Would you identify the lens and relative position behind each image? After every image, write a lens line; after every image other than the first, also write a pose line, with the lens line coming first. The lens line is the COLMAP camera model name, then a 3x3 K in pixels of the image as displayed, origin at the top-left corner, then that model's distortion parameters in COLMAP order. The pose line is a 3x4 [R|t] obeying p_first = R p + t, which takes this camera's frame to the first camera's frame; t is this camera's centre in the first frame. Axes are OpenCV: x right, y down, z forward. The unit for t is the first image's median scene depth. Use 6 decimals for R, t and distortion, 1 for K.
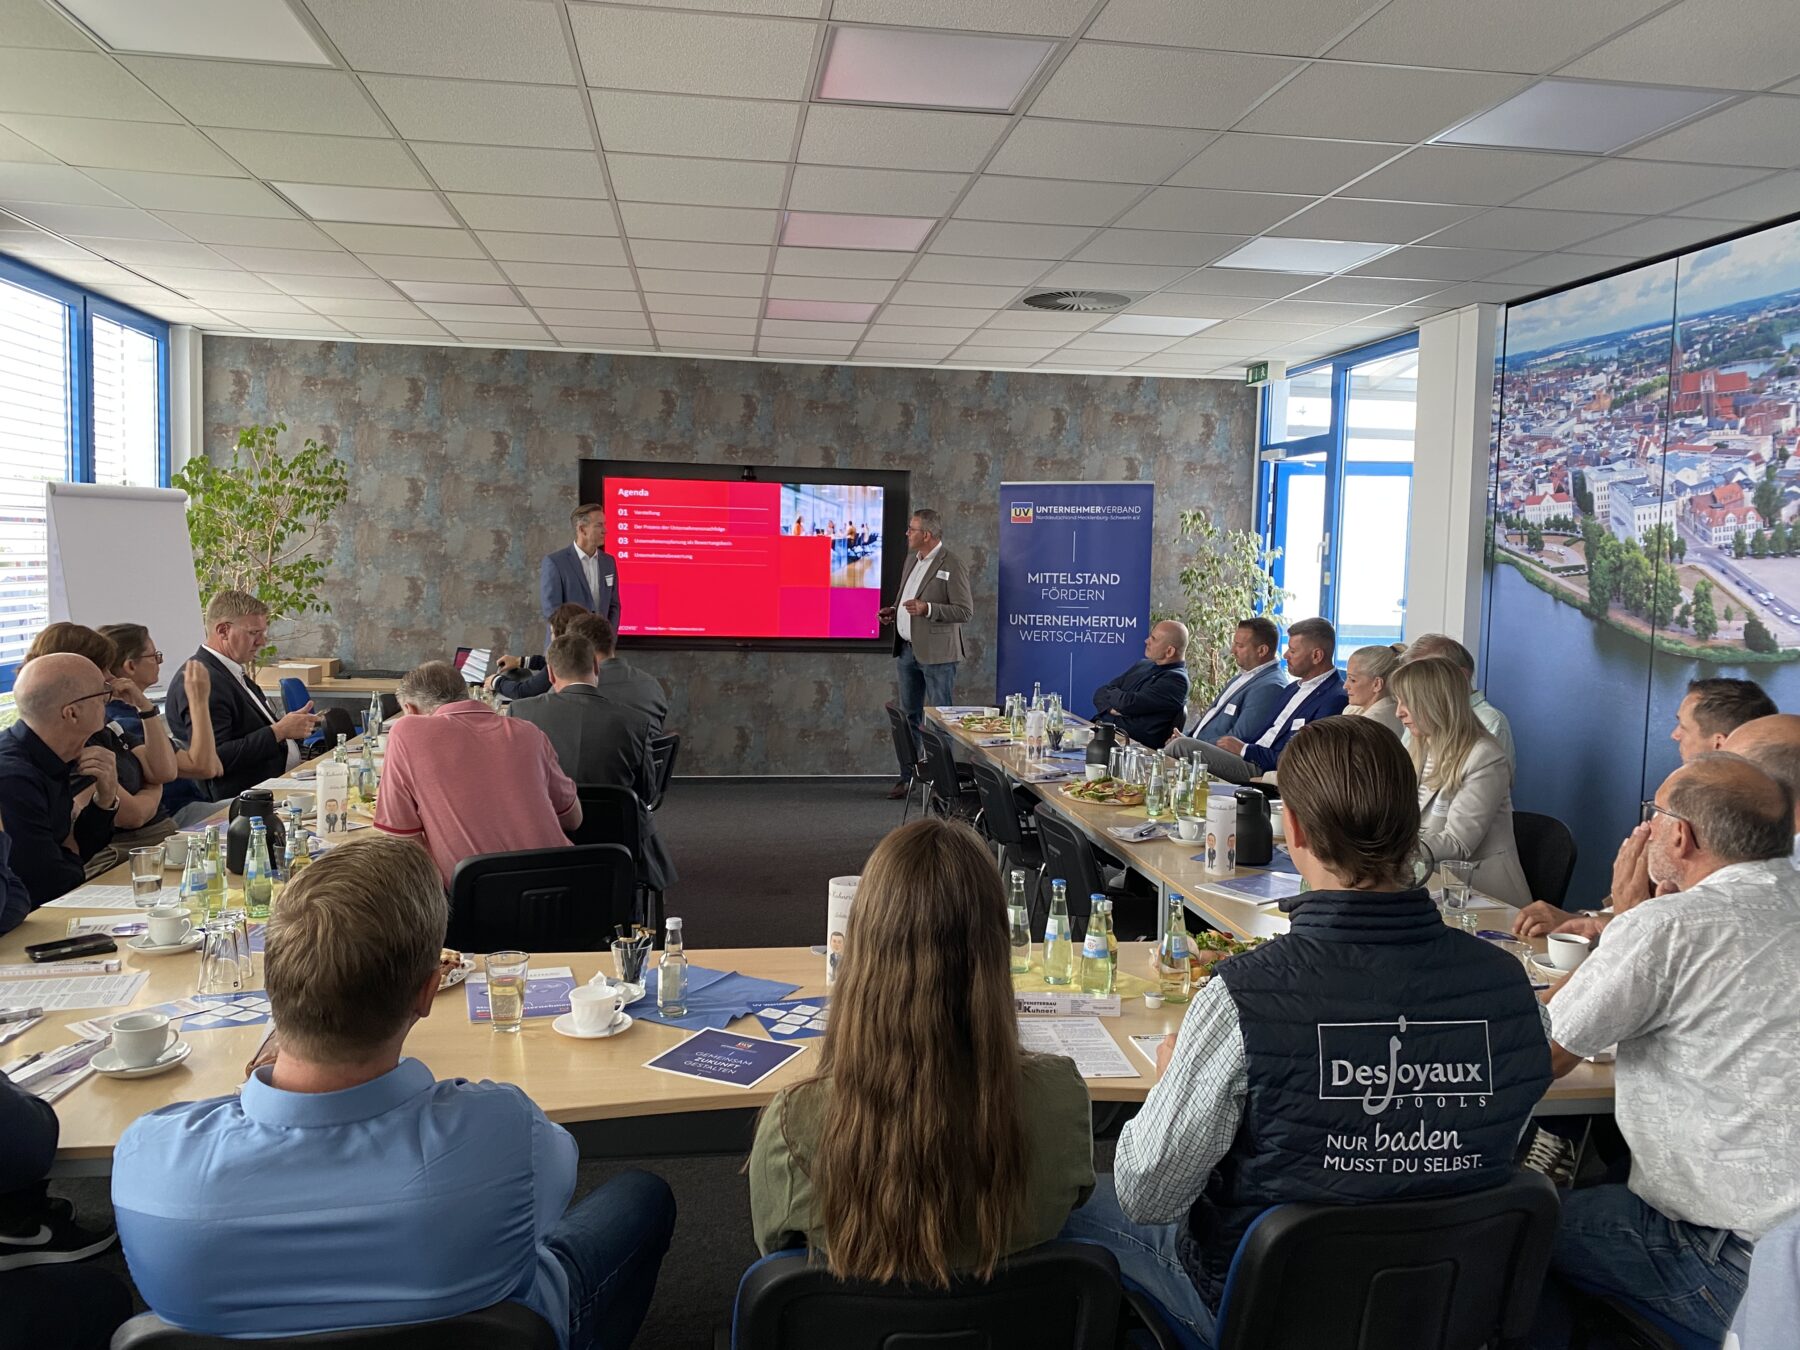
lens RADIAL K [[1376.6, 0, 898.6], [0, 1376.6, 661.2], [0, 0, 1]] dist [0.048342, -0.053560]
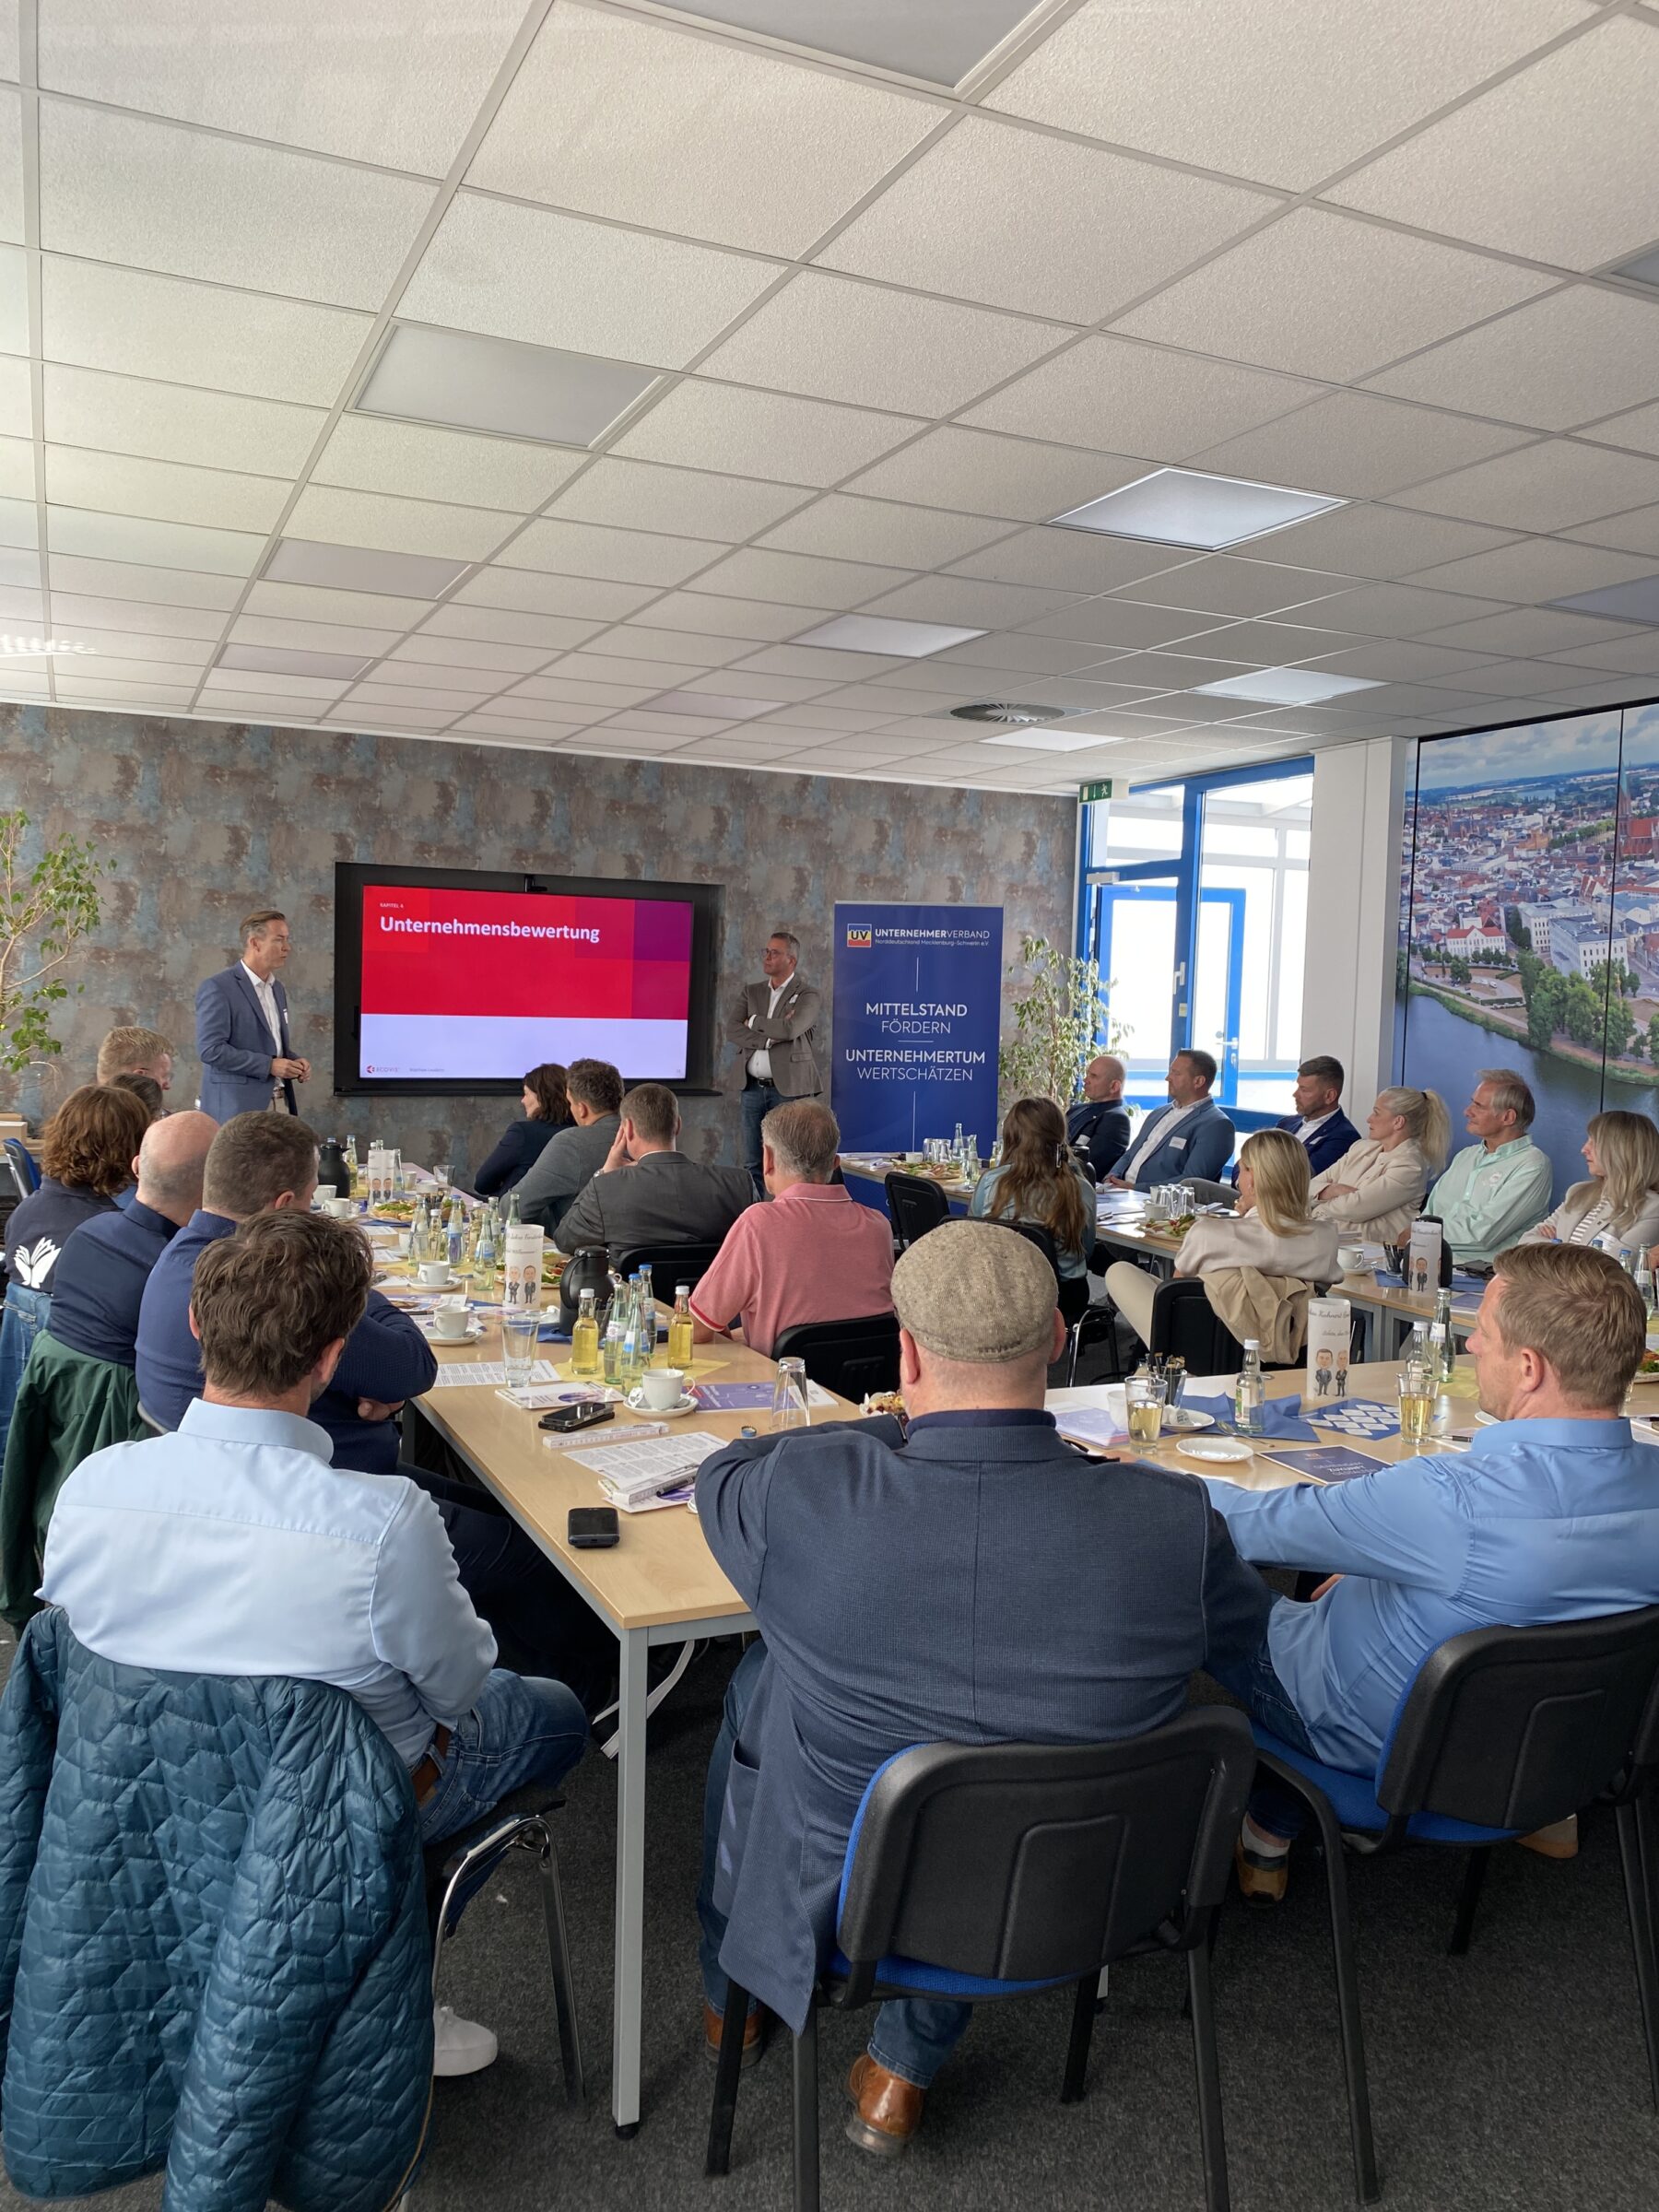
lens RADIAL K [[1691.7, 0, 857.5], [0, 1691.7, 1071.3], [0, 0, 1]] dist [0.048342, -0.053560]
pose [[0.955832, -0.010159, 0.293737, -0.342670], [0.016801, 0.999657, -0.020095, 0.002541], [-0.293432, 0.024142, 0.955675, -0.062457]]
